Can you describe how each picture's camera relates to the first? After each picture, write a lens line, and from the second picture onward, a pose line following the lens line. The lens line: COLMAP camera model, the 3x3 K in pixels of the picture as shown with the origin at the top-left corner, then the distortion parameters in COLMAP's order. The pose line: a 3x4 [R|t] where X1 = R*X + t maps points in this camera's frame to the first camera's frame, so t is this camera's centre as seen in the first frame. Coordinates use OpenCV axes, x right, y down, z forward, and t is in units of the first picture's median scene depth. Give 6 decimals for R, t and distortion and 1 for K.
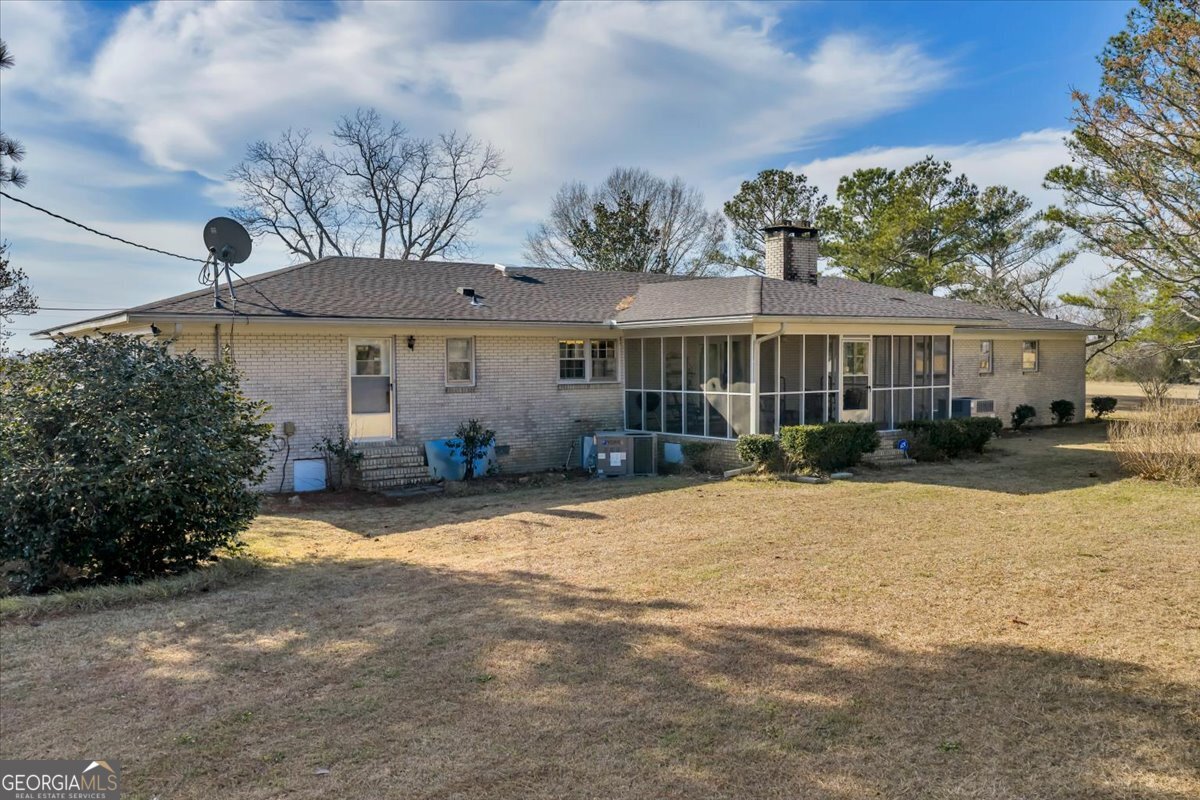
lens RADIAL K [[1007.7, 0, 599.2], [0, 1007.7, 400.3], [0, 0, 1]] dist [0.006943, 0.000635]
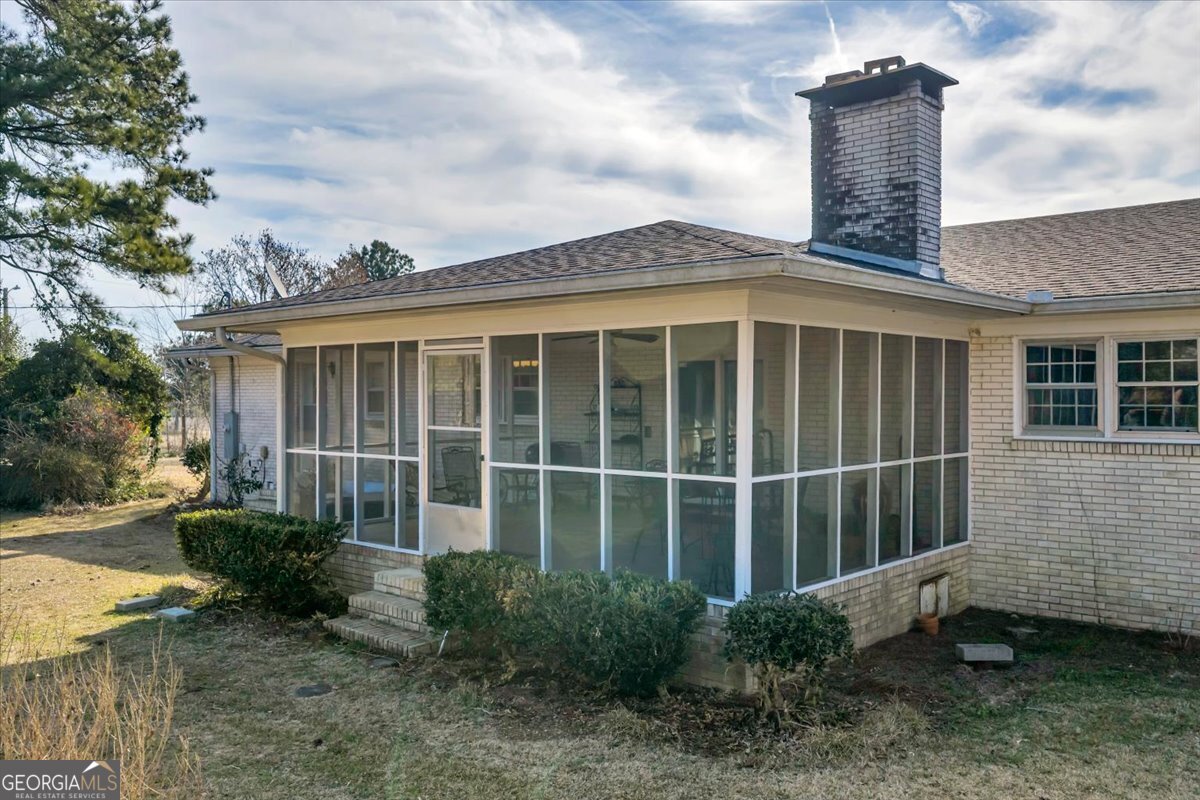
lens RADIAL K [[1007.7, 0, 599.3], [0, 1007.7, 399.5], [0, 0, 1]] dist [0.006943, 0.000635]
pose [[0.244684, 0.015738, -0.969475, 0.694670], [-0.038739, 0.999229, 0.006444, -0.042565], [0.968829, 0.035979, 0.245105, 0.941968]]
